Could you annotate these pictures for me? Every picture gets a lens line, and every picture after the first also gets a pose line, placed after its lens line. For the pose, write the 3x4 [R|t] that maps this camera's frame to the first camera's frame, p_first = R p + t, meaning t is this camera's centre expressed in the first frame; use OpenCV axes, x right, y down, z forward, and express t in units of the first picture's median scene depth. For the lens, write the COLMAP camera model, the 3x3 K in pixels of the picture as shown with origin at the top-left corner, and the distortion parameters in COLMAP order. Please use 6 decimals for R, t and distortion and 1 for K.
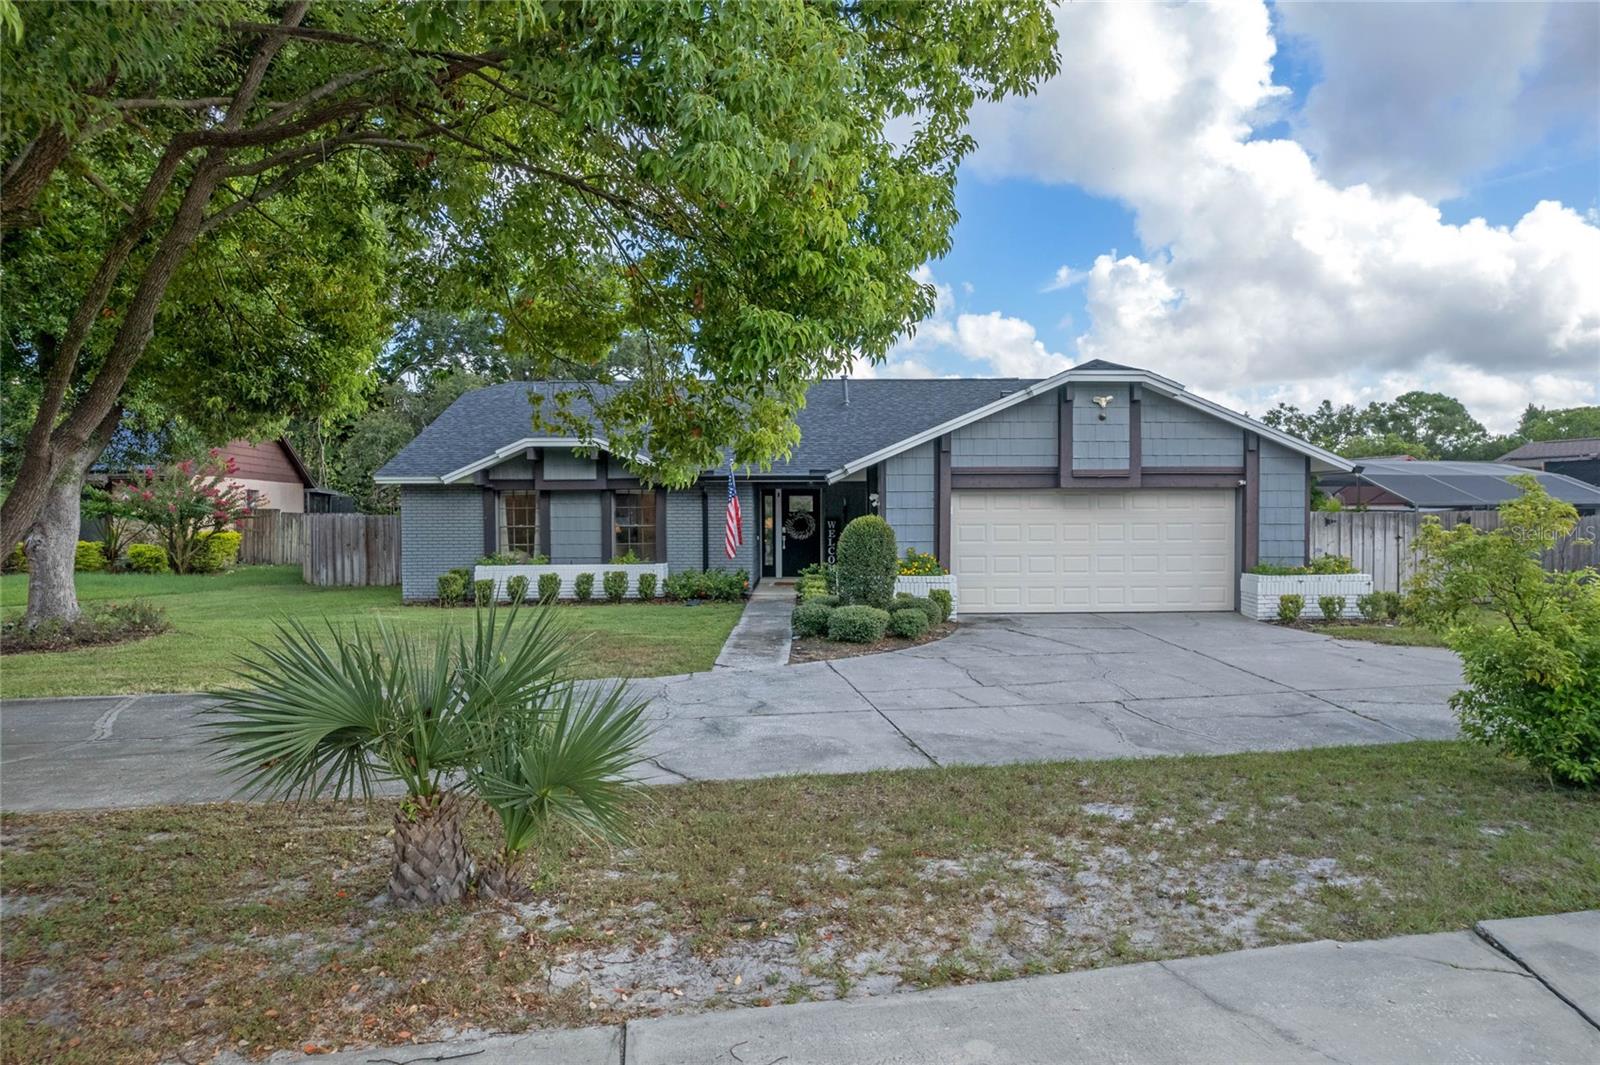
lens RADIAL K [[1024.5, 0, 820.3], [0, 1024.5, 545.7], [0, 0, 1]] dist [-0.084709, 0.071132]
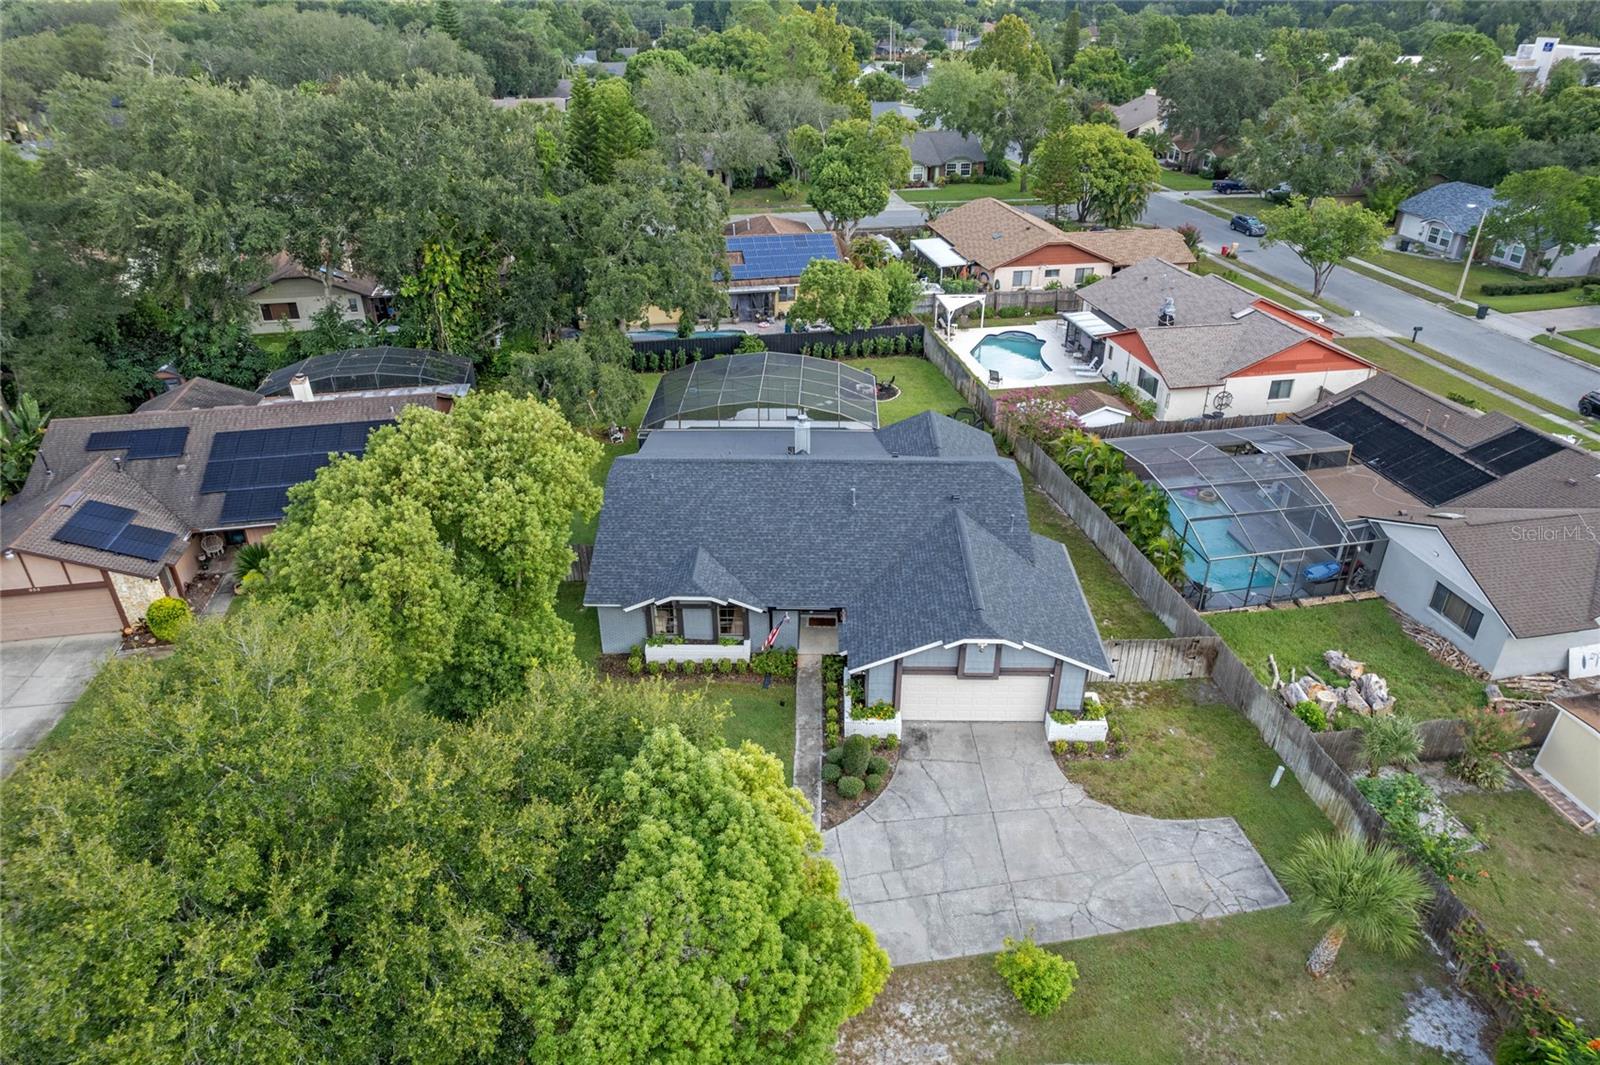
lens RADIAL K [[1024.5, 0, 820.3], [0, 1024.5, 545.7], [0, 0, 1]] dist [-0.084709, 0.071132]
pose [[0.999784, 0.019185, -0.007979, -0.051983], [-0.012849, 0.872631, 0.488211, -3.423574], [0.016329, -0.488003, 0.872689, -1.647181]]
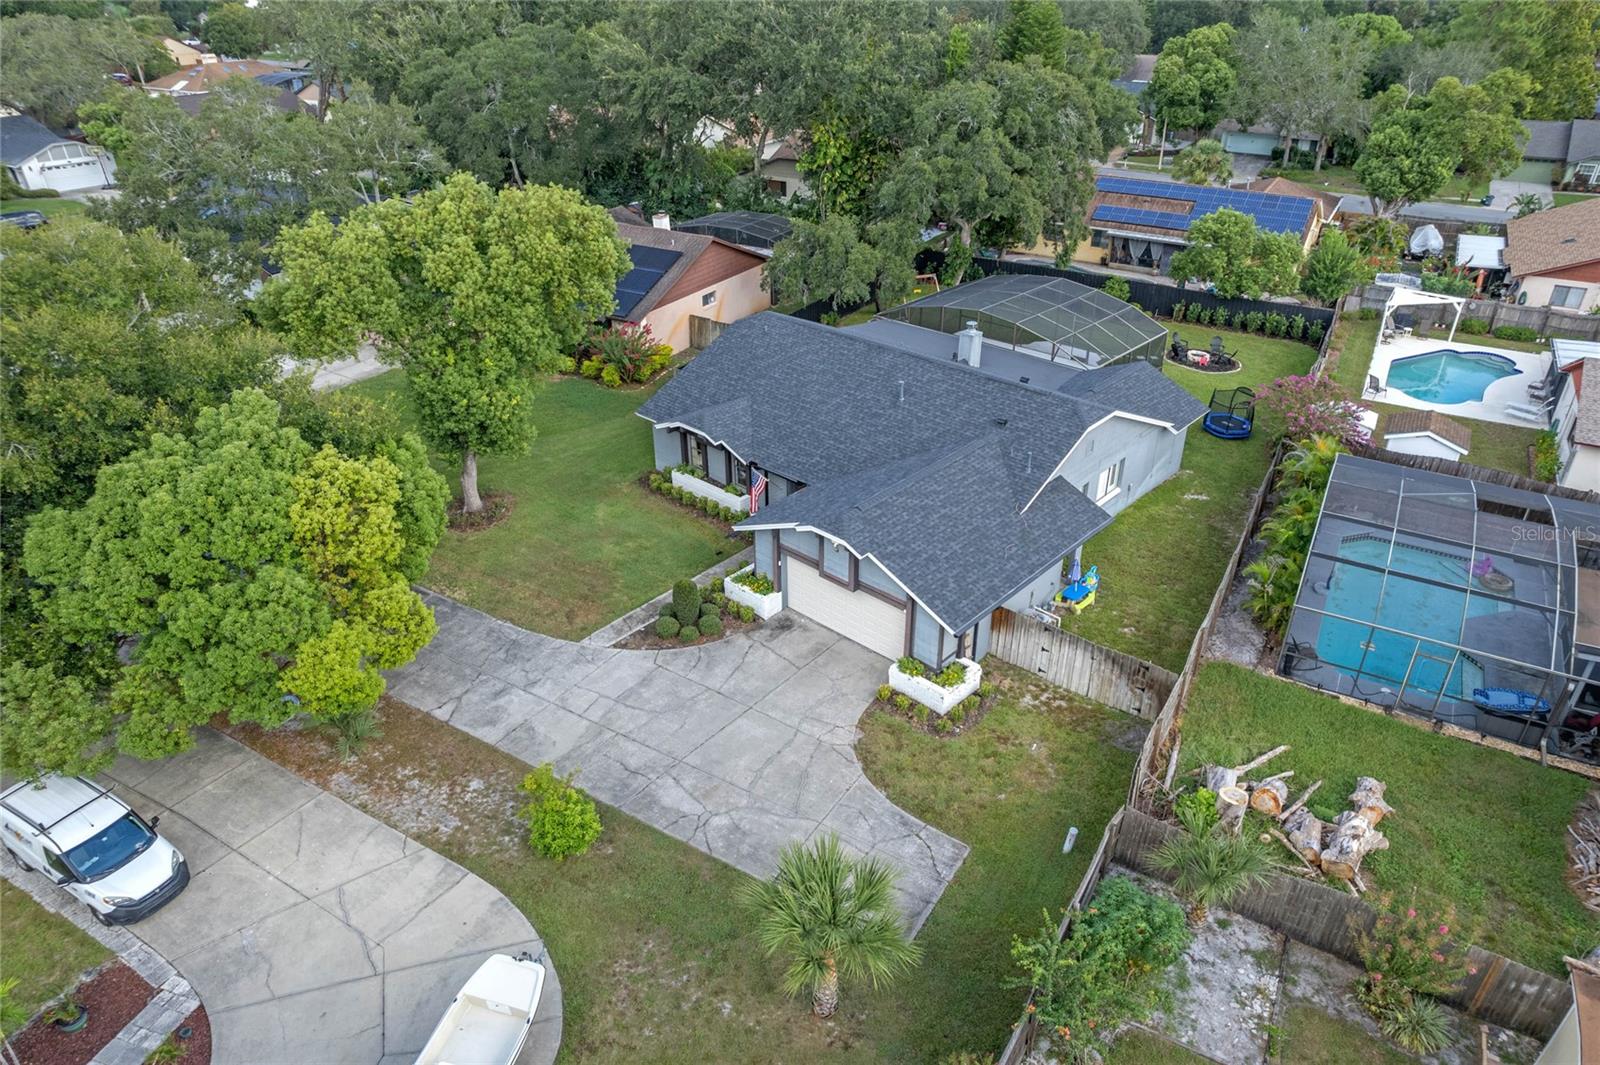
lens RADIAL K [[1024.5, 0, 820.3], [0, 1024.5, 545.7], [0, 0, 1]] dist [-0.084709, 0.071132]
pose [[0.739702, 0.347165, -0.576469, 3.423980], [-0.010562, 0.862534, 0.505888, -2.786716], [0.672851, -0.368118, 0.641685, -0.357110]]
